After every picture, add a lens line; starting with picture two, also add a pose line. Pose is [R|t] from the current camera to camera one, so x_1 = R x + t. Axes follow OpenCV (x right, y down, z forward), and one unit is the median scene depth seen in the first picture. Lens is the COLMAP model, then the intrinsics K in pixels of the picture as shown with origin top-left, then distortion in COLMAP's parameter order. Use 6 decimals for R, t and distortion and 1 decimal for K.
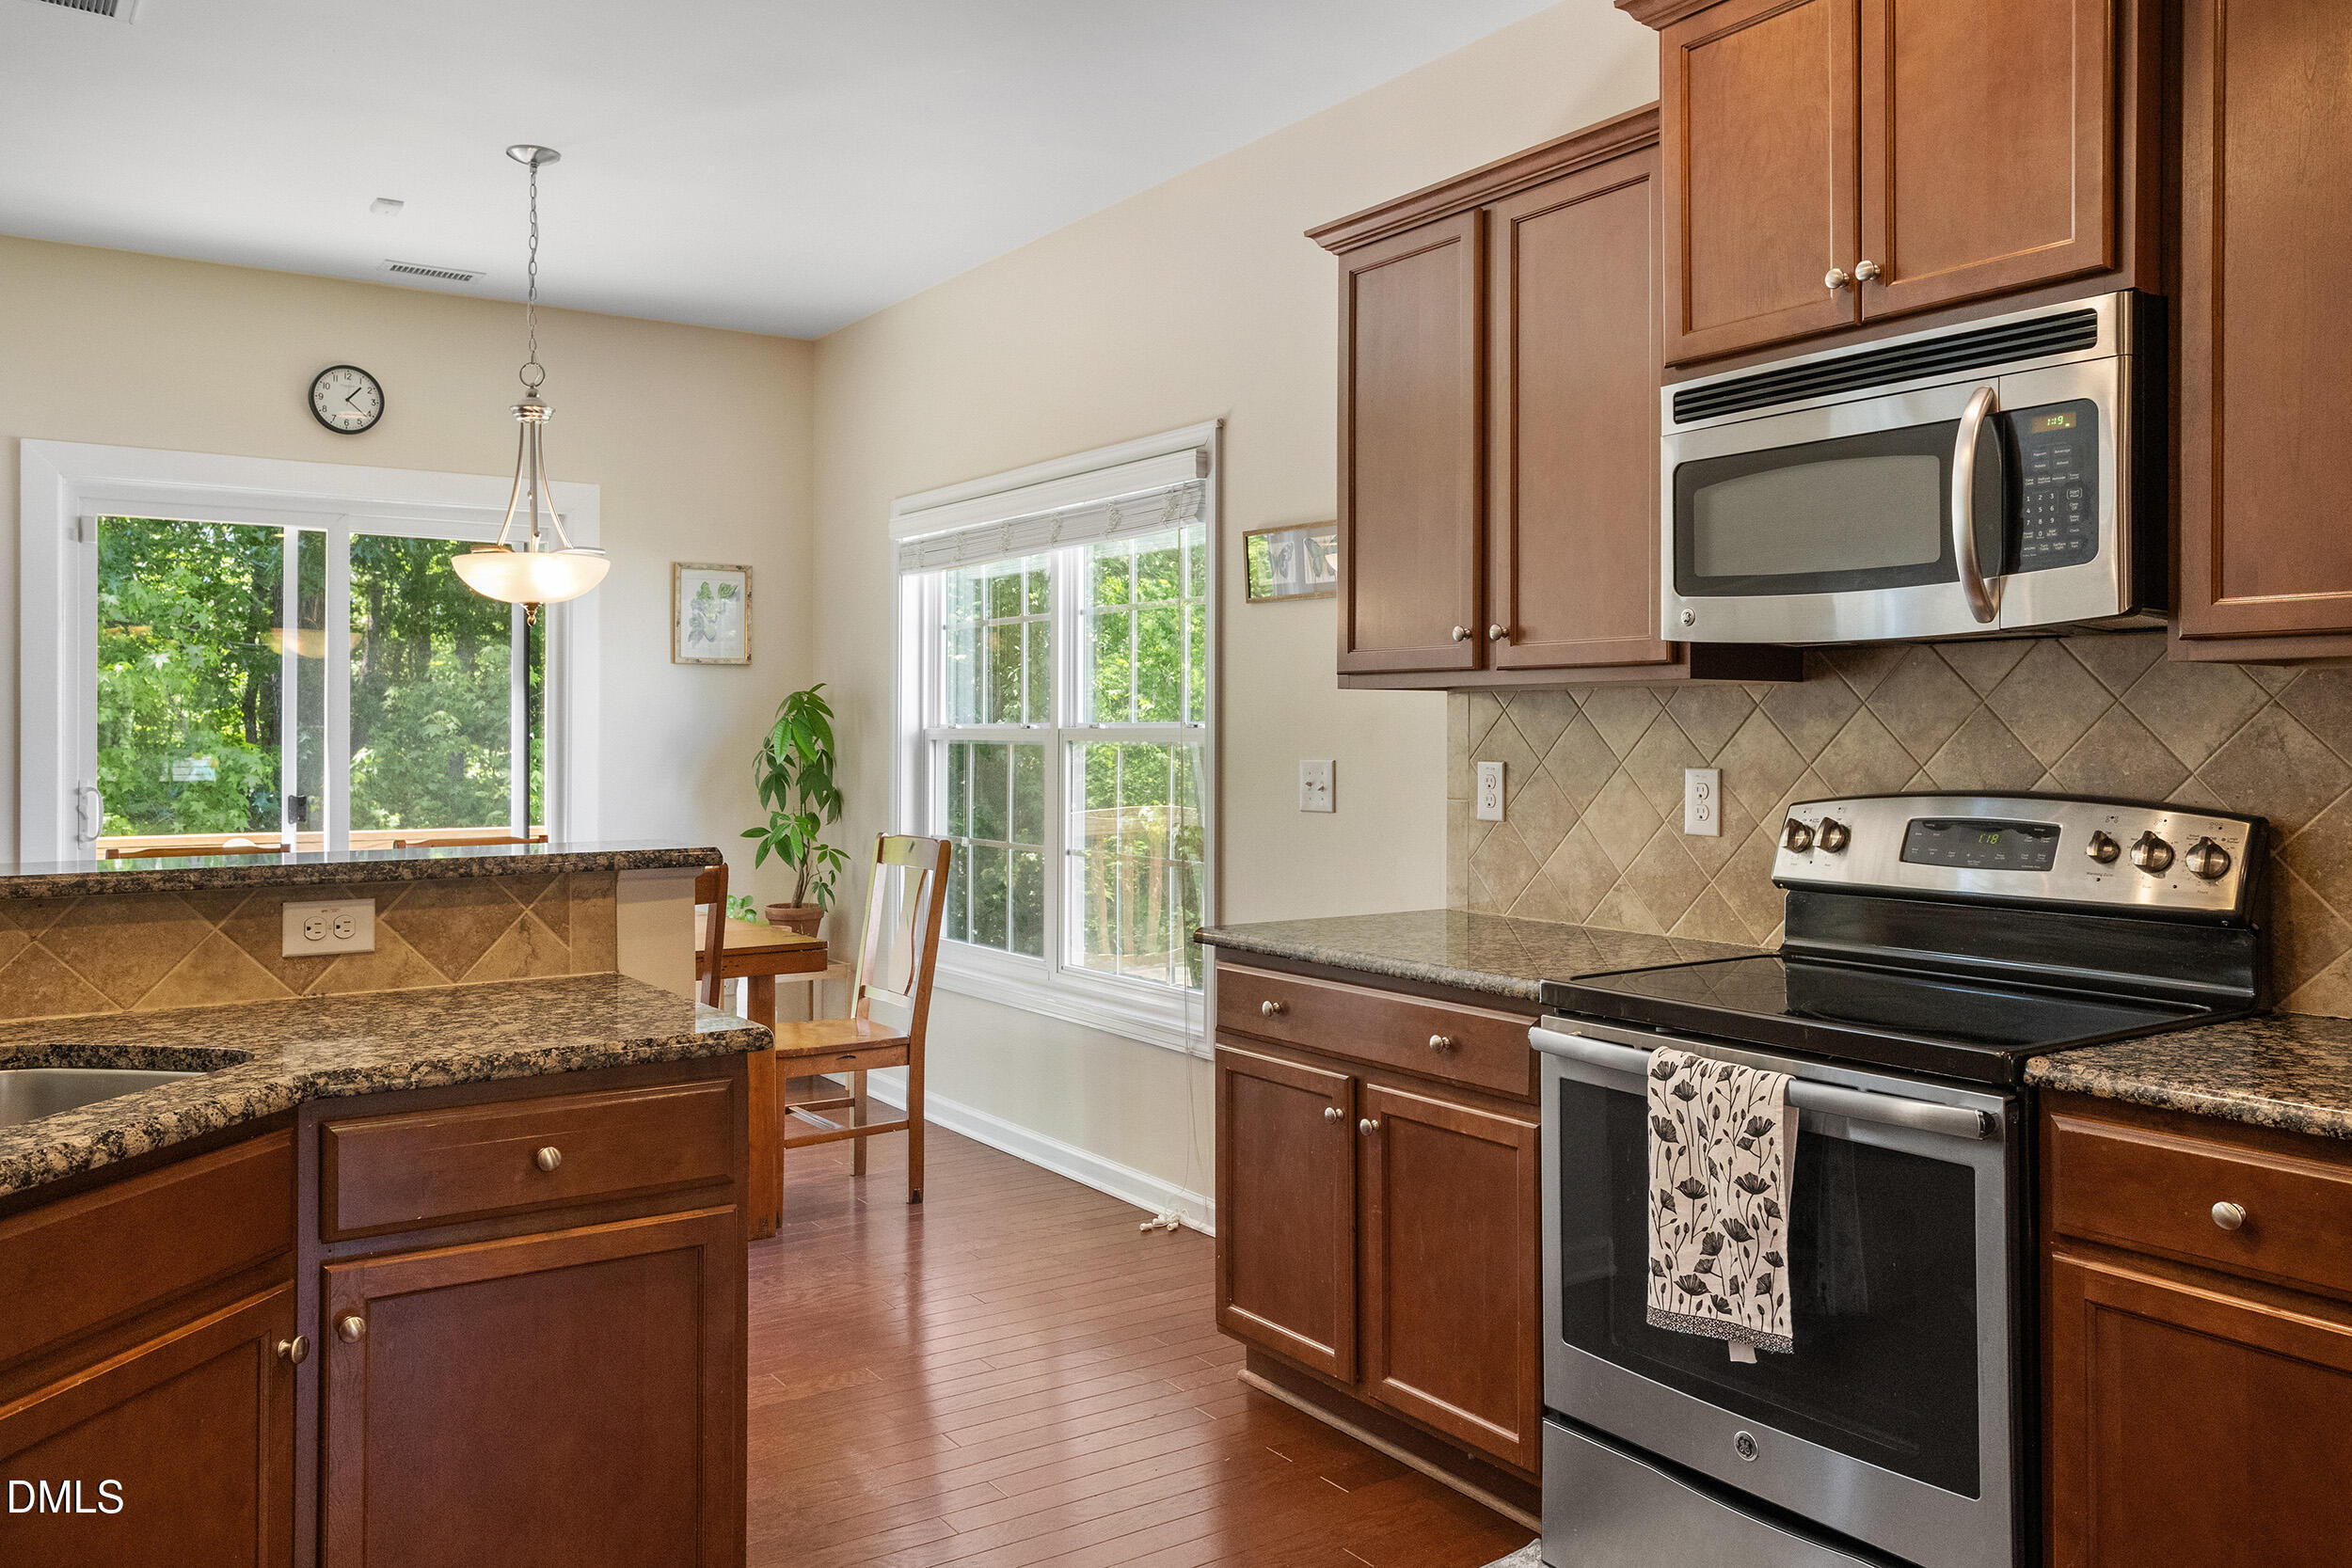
lens RADIAL K [[1777.2, 0, 1178.0], [0, 1777.2, 727.6], [0, 0, 1]] dist [0.006353, 0.008328]
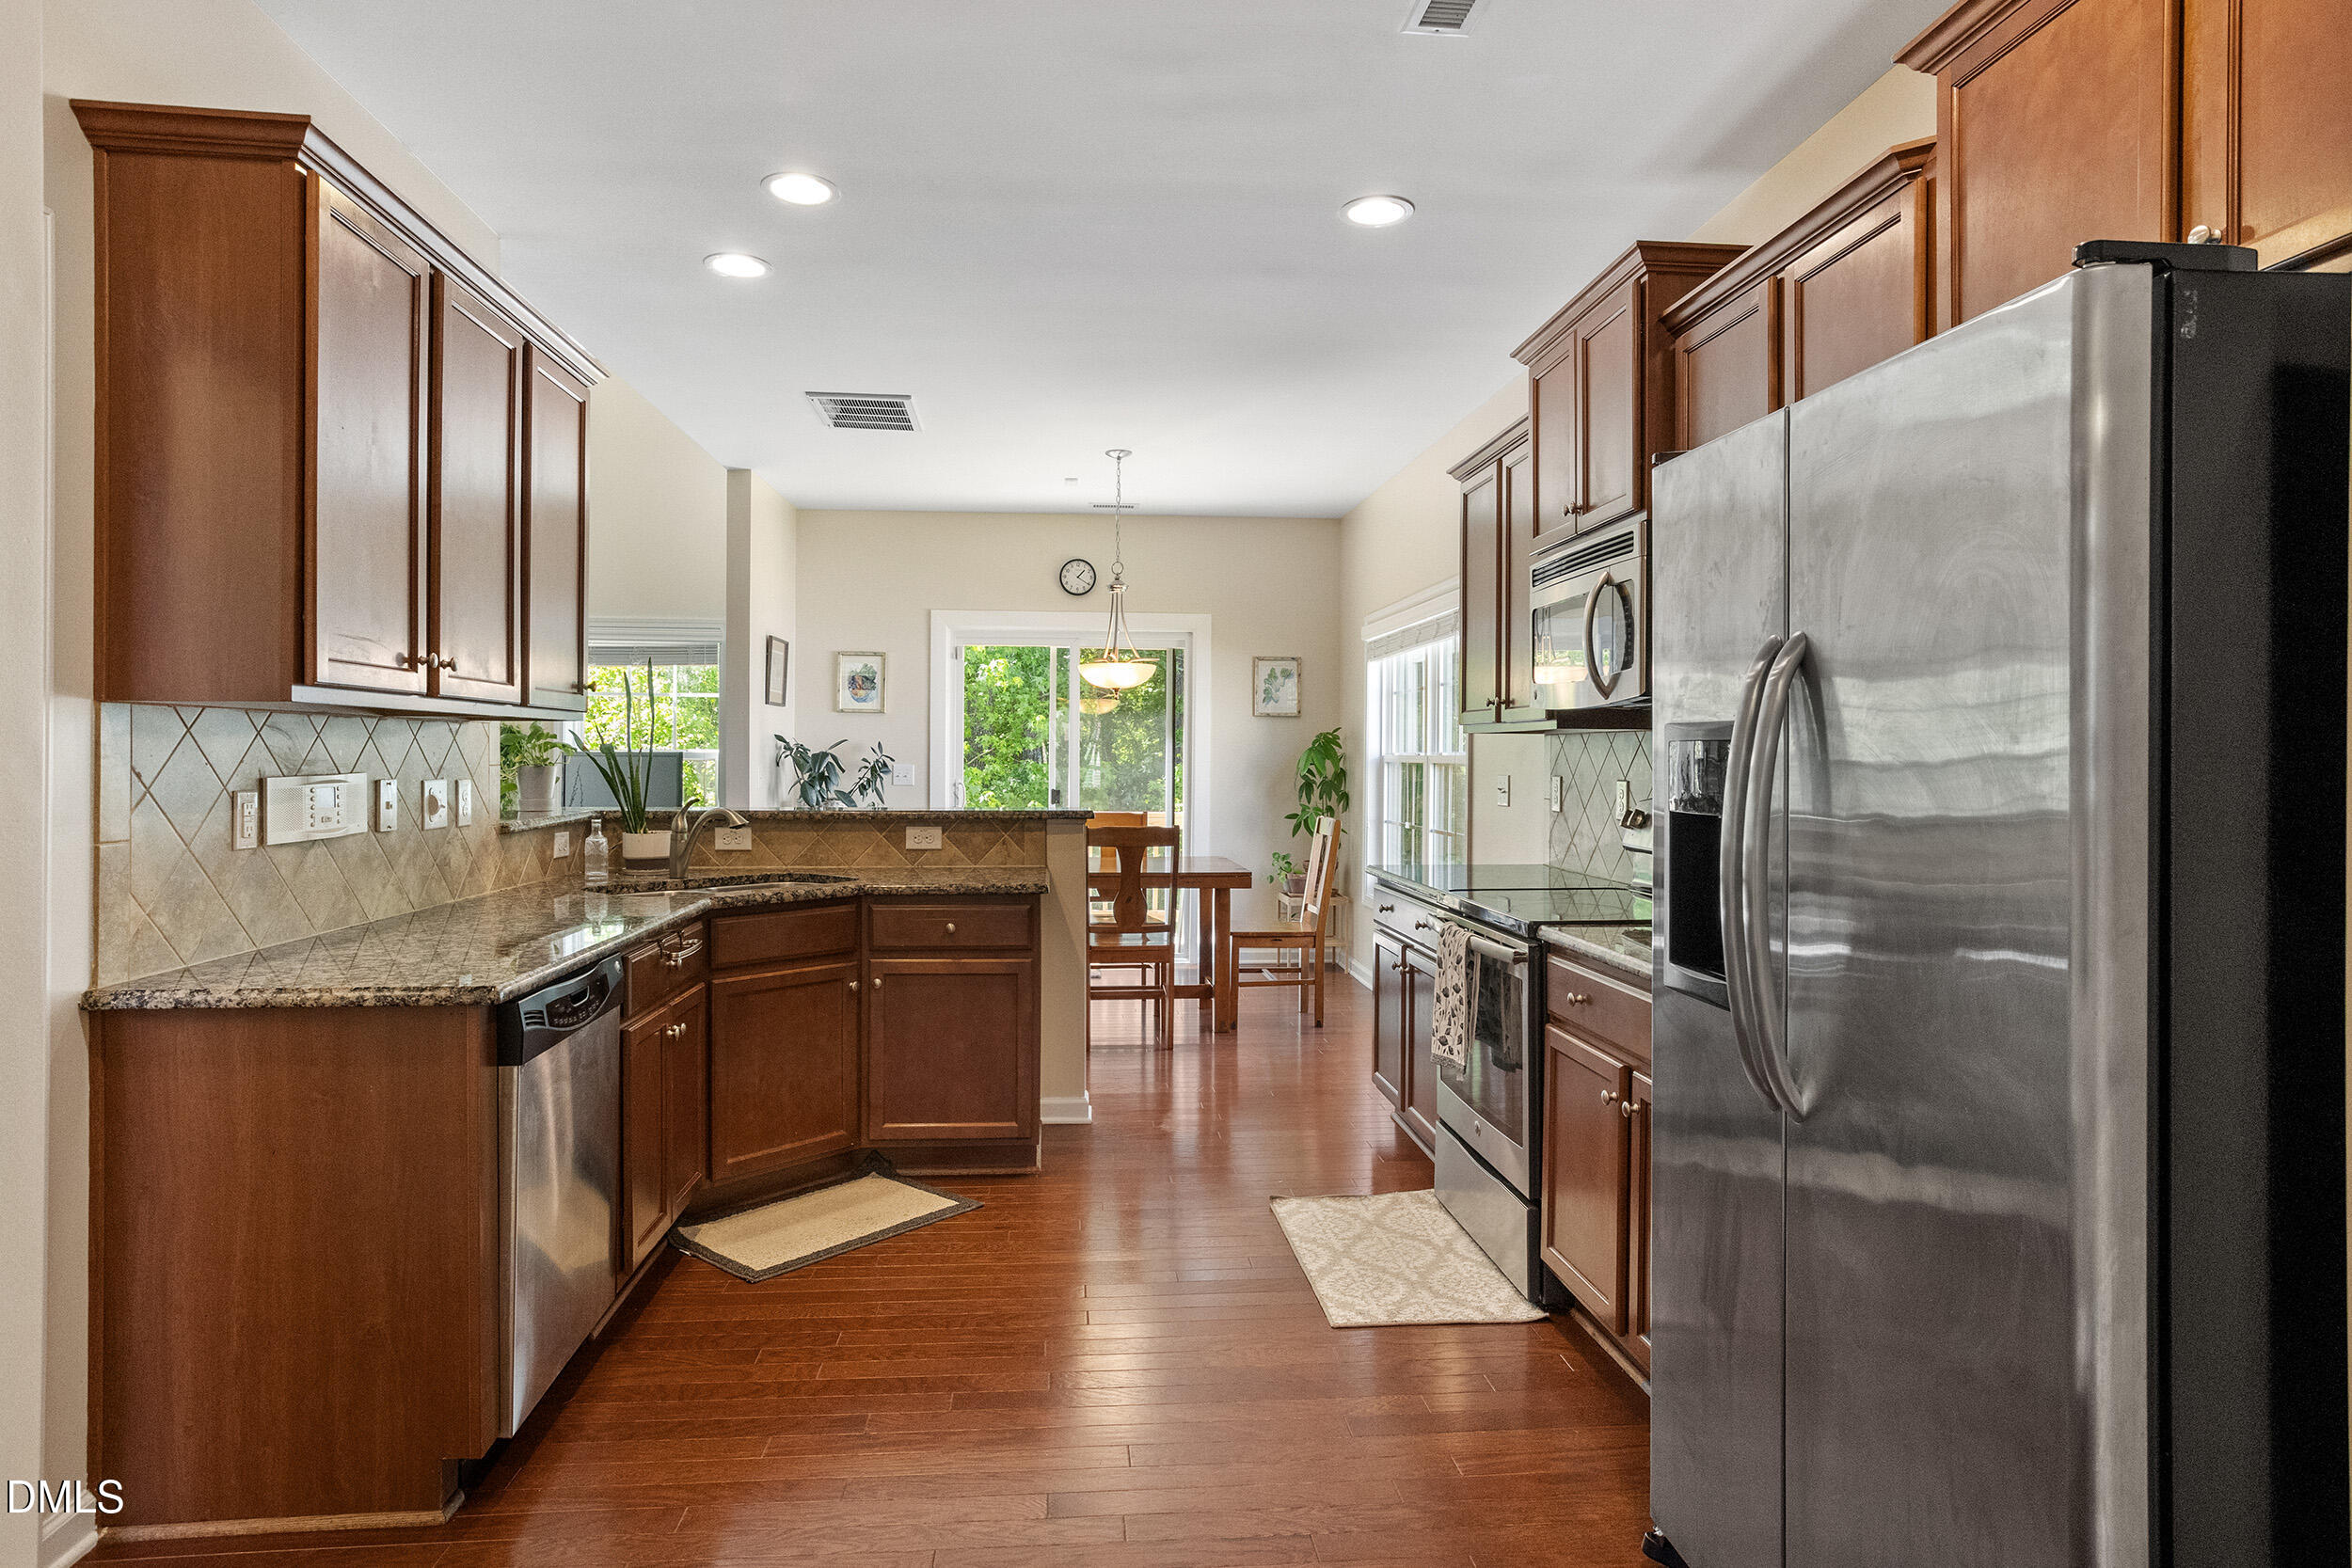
lens RADIAL K [[1342.1, 0, 1170.7], [0, 1342.1, 754.5], [0, 0, 1]] dist [-0.043209, 0.000374]
pose [[0.871794, 0.004050, -0.489855, 0.333344], [-0.004023, 0.999991, 0.001108, -0.000733], [0.489856, 0.001004, 0.871803, -0.190839]]
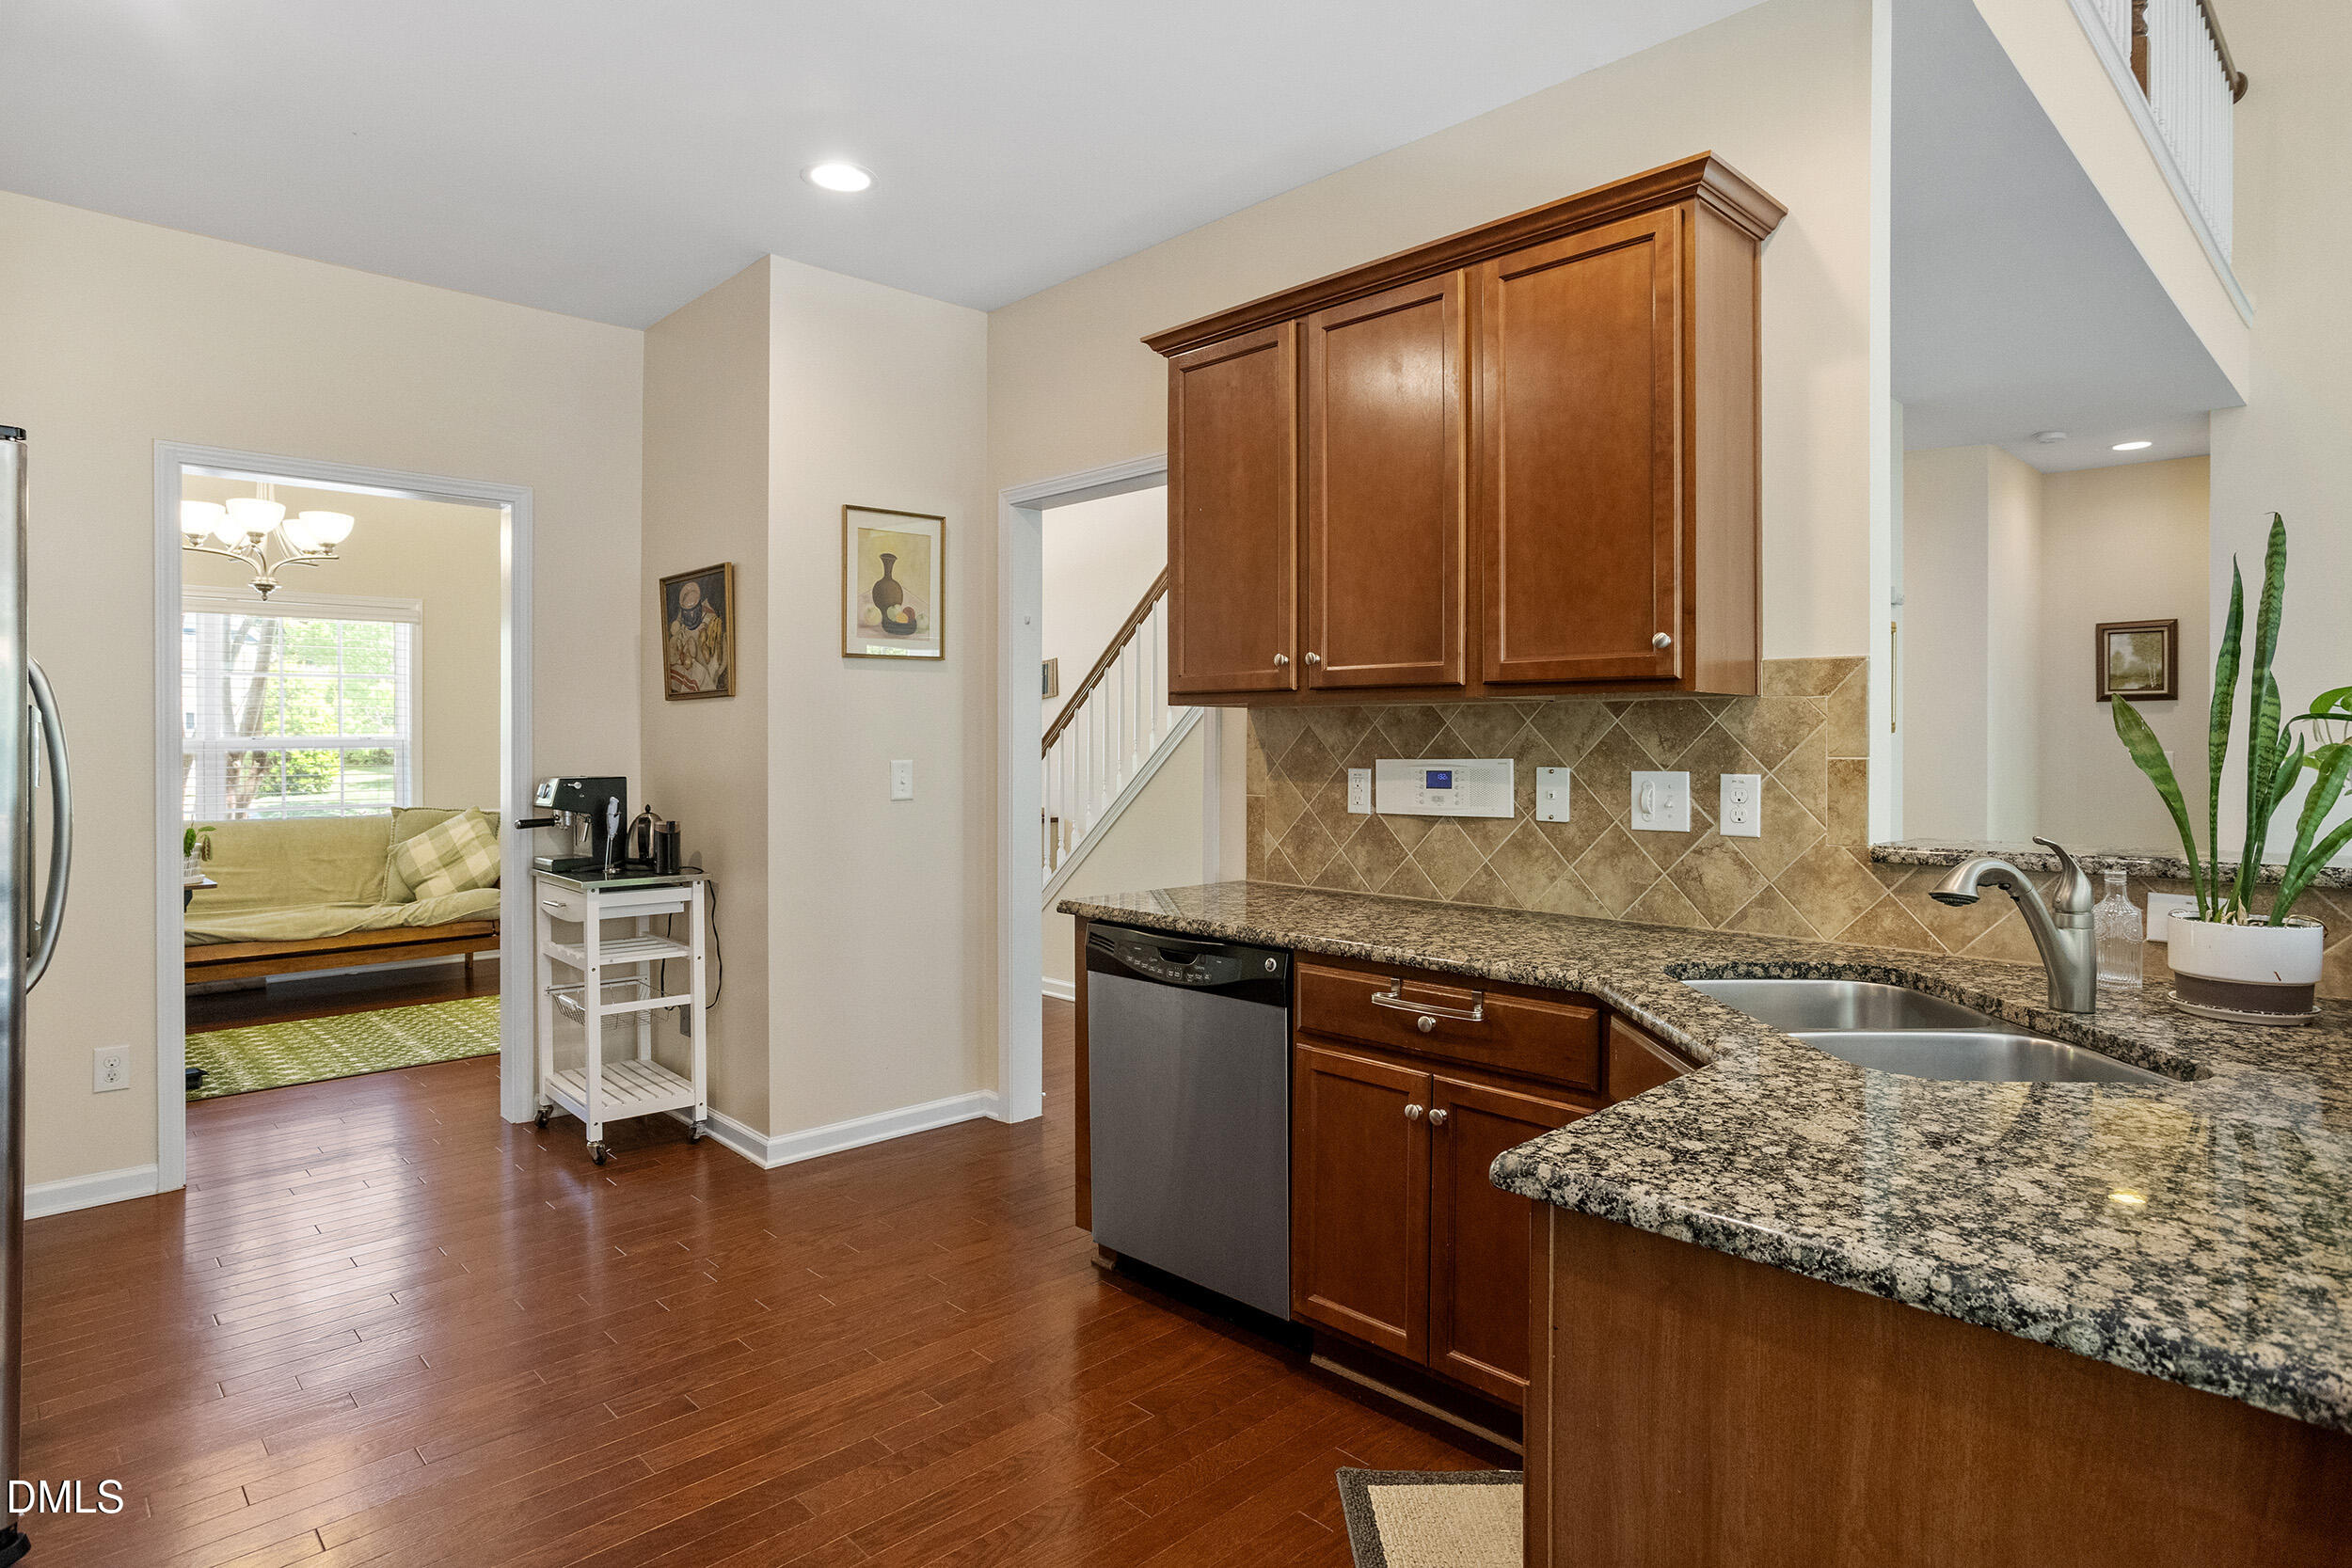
lens RADIAL K [[1285.6, 0, 1170.5], [0, 1285.6, 742.1], [0, 0, 1]] dist [-0.000331, 0.000380]
pose [[-0.984653, 0.005772, -0.174426, -0.003956], [0.005161, 0.999979, 0.003954, -0.001112], [0.174445, 0.002993, -0.984662, 0.657054]]
